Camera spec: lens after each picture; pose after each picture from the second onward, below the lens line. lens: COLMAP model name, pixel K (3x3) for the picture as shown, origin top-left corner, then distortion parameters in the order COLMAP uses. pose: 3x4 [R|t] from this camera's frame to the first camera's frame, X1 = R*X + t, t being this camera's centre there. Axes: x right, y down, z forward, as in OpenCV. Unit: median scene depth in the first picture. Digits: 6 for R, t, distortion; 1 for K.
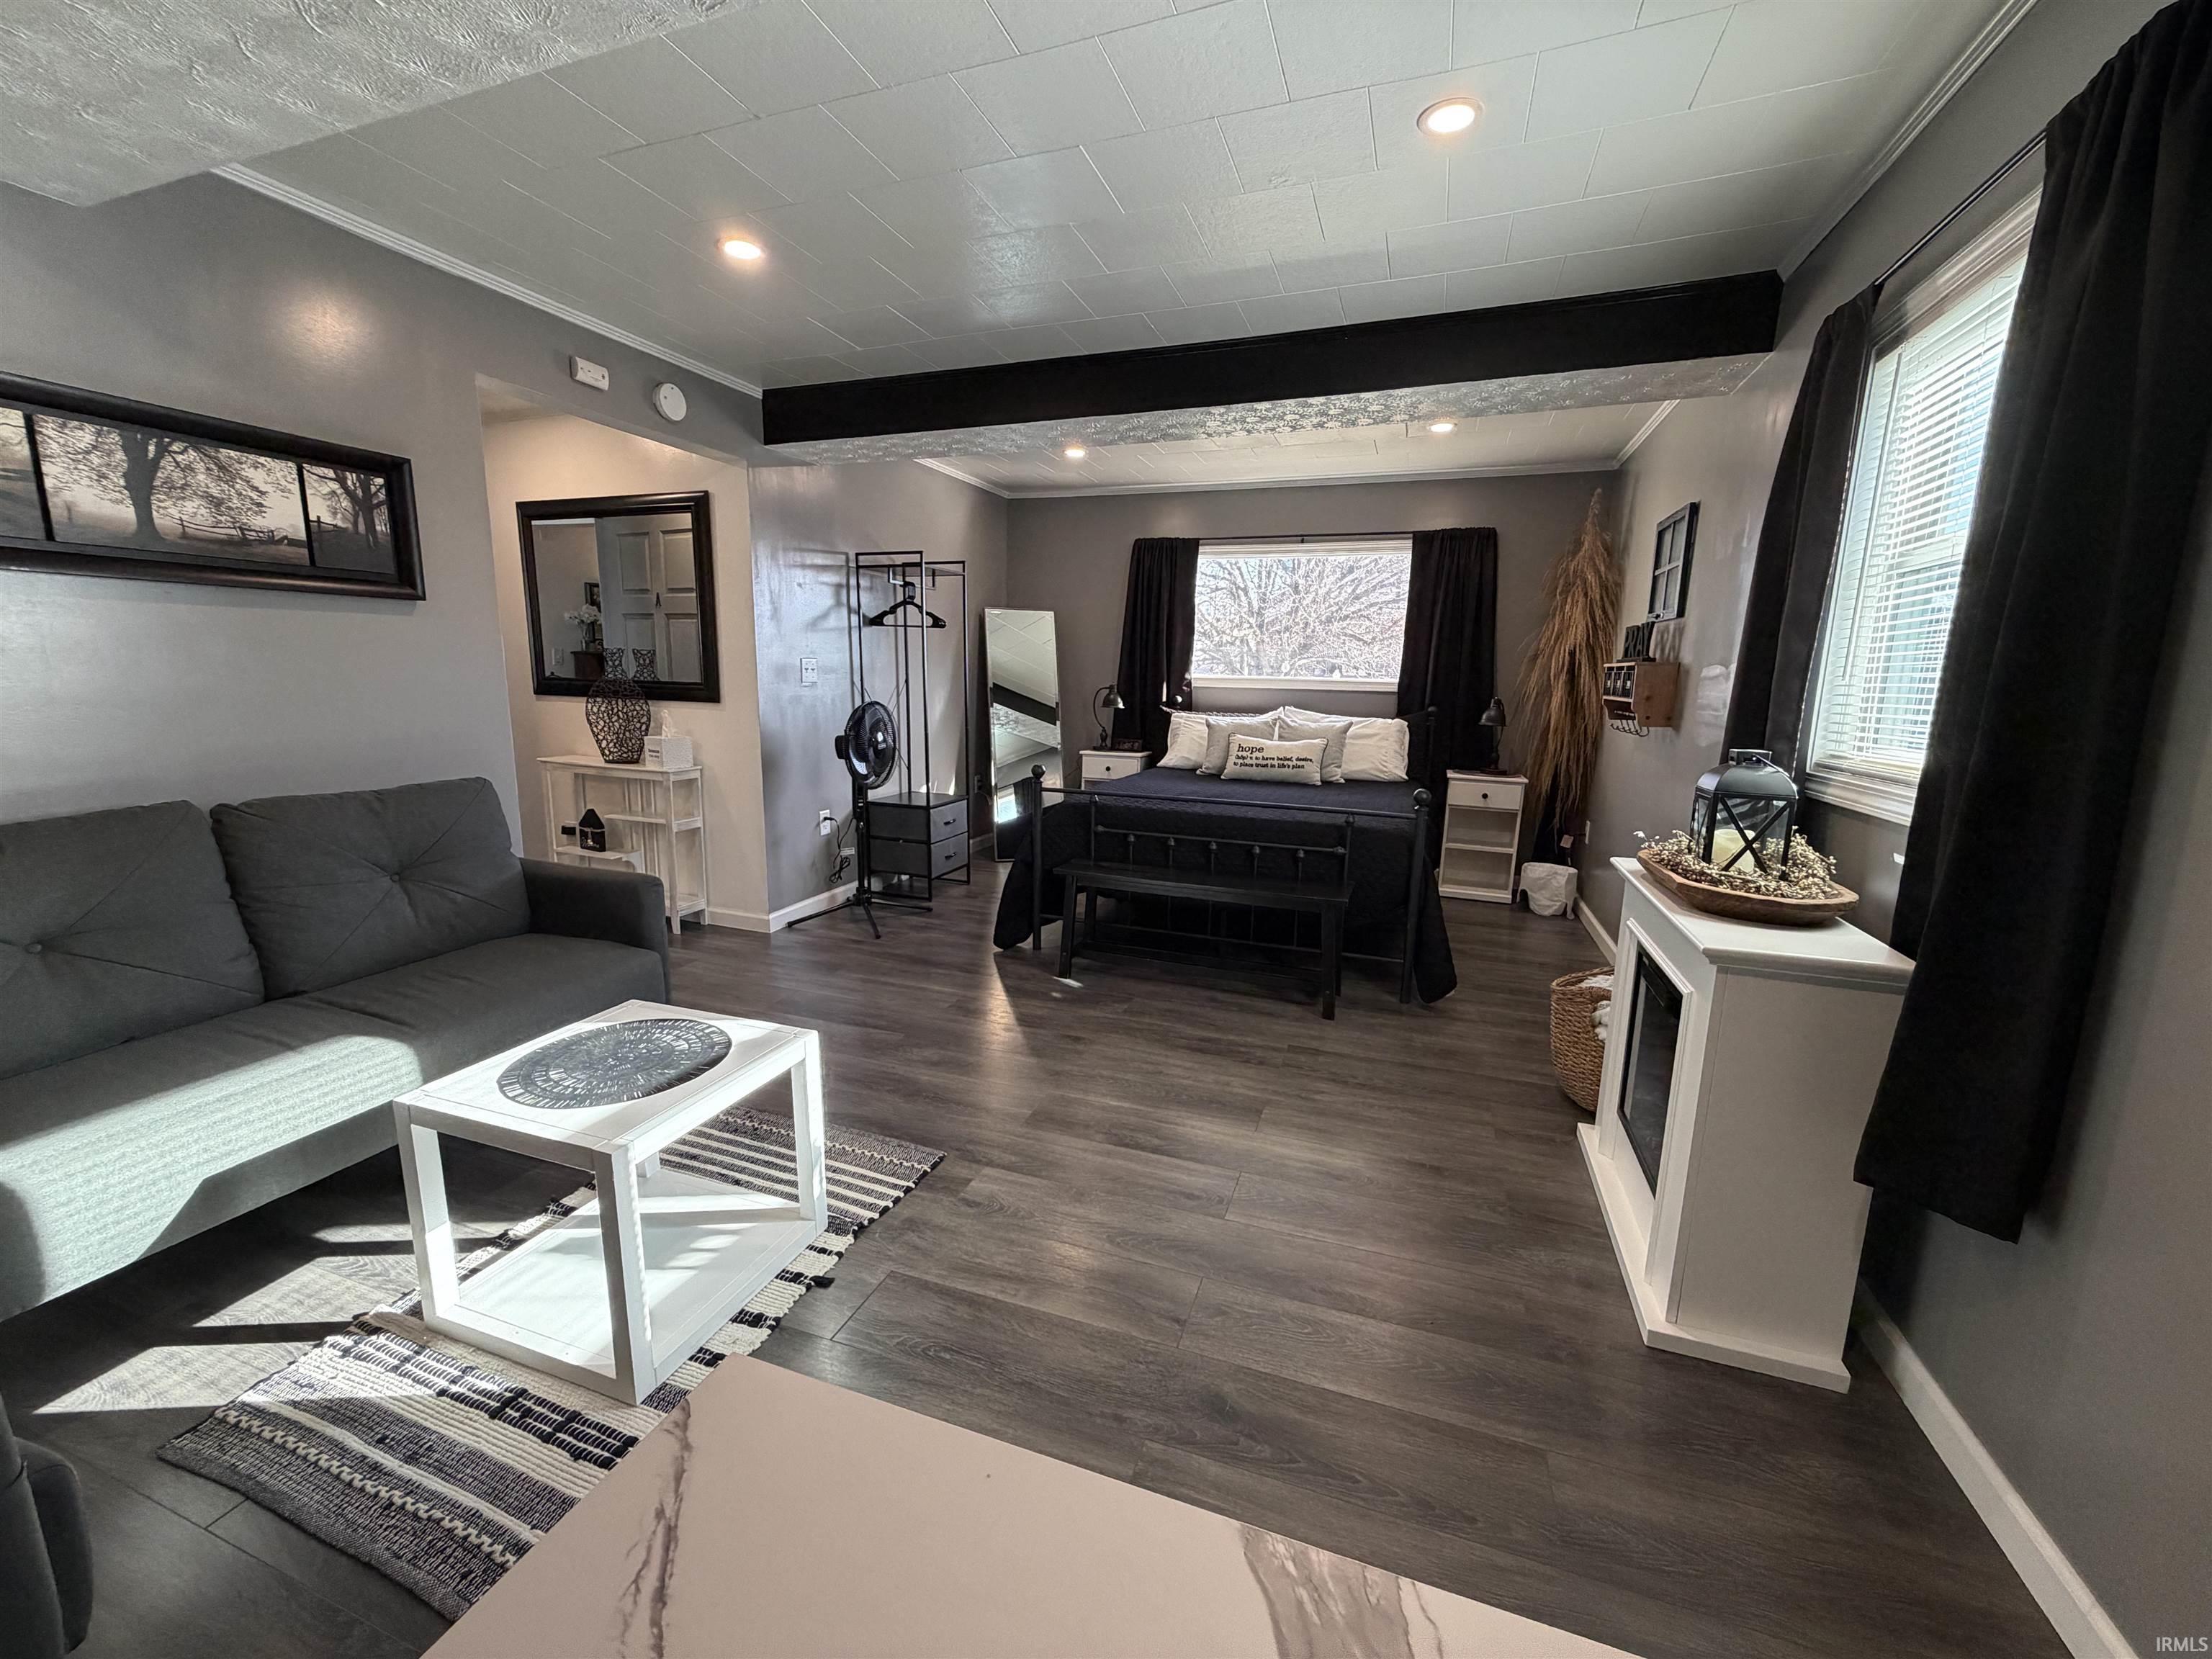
lens RADIAL K [[883.1, 0, 1101.2], [0, 883.1, 828.8], [0, 0, 1]] dist [0.000694, -0.000250]
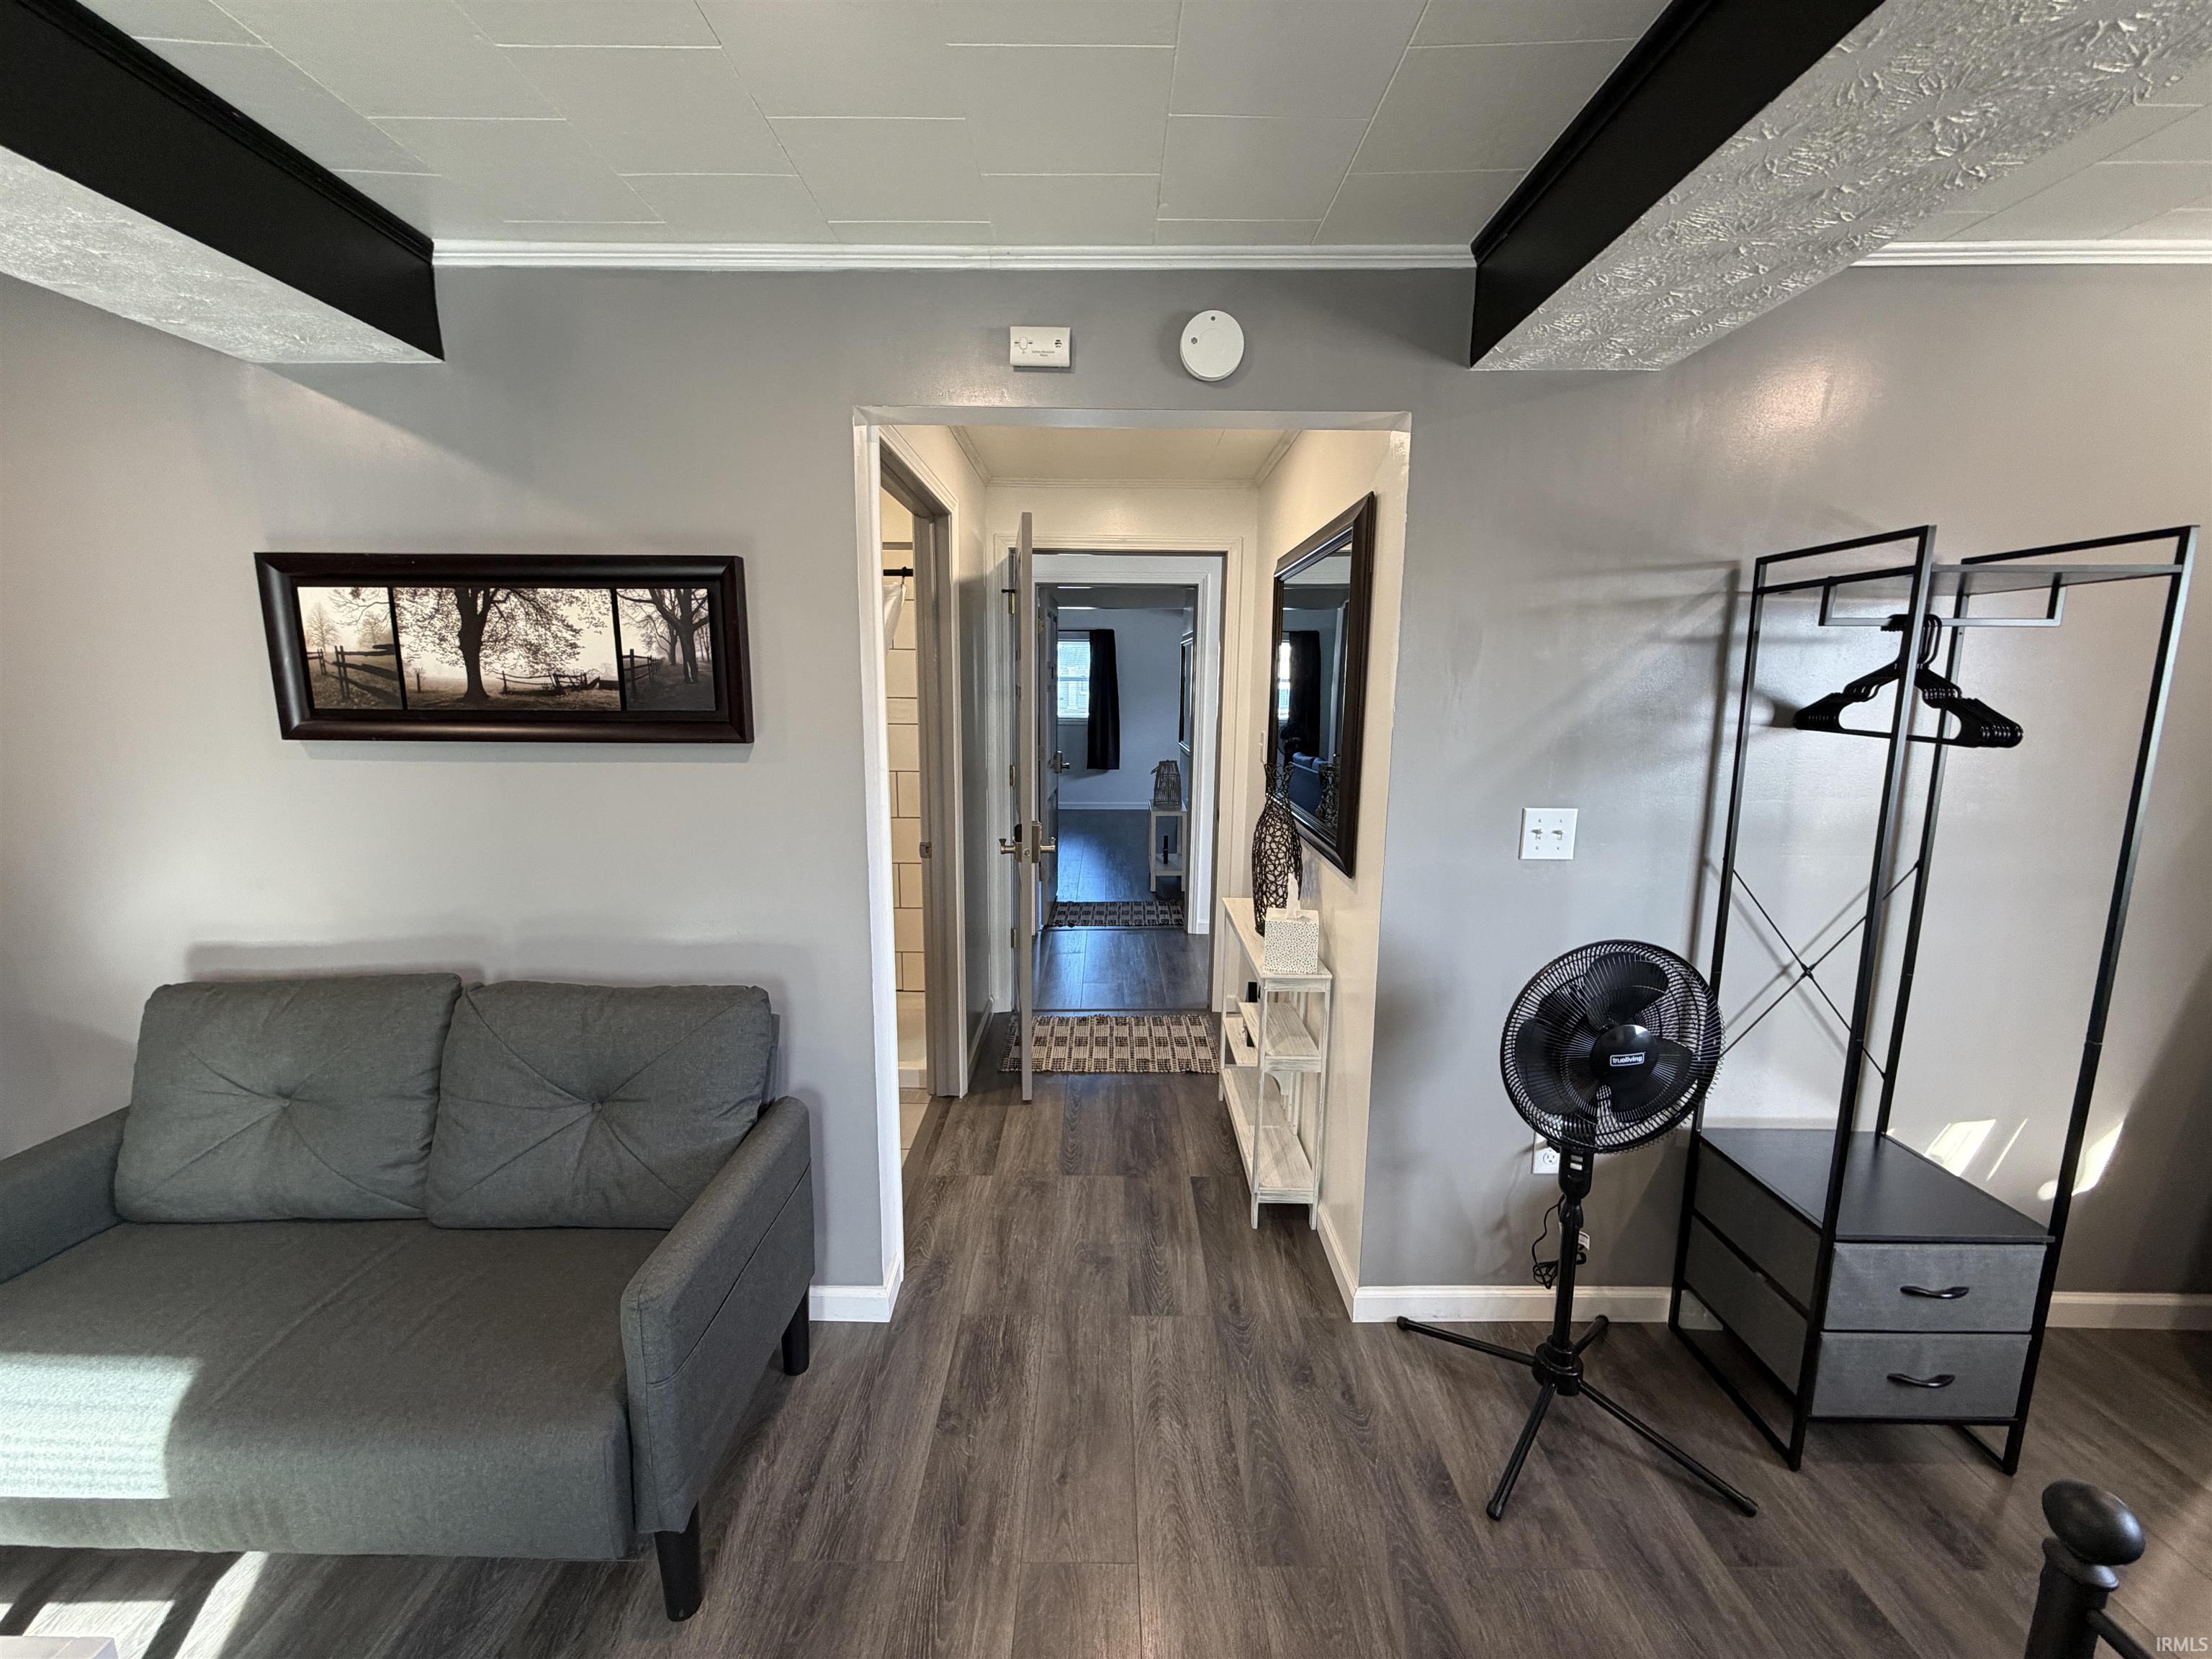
lens RADIAL K [[883.1, 0, 1108.0], [0, 883.1, 826.4], [0, 0, 1]] dist [0.000694, -0.000250]
pose [[0.333505, 0.139264, -0.932405, 0.041706], [-0.167246, 0.982081, 0.086863, -0.345727], [0.927795, 0.126972, 0.350821, 1.168926]]
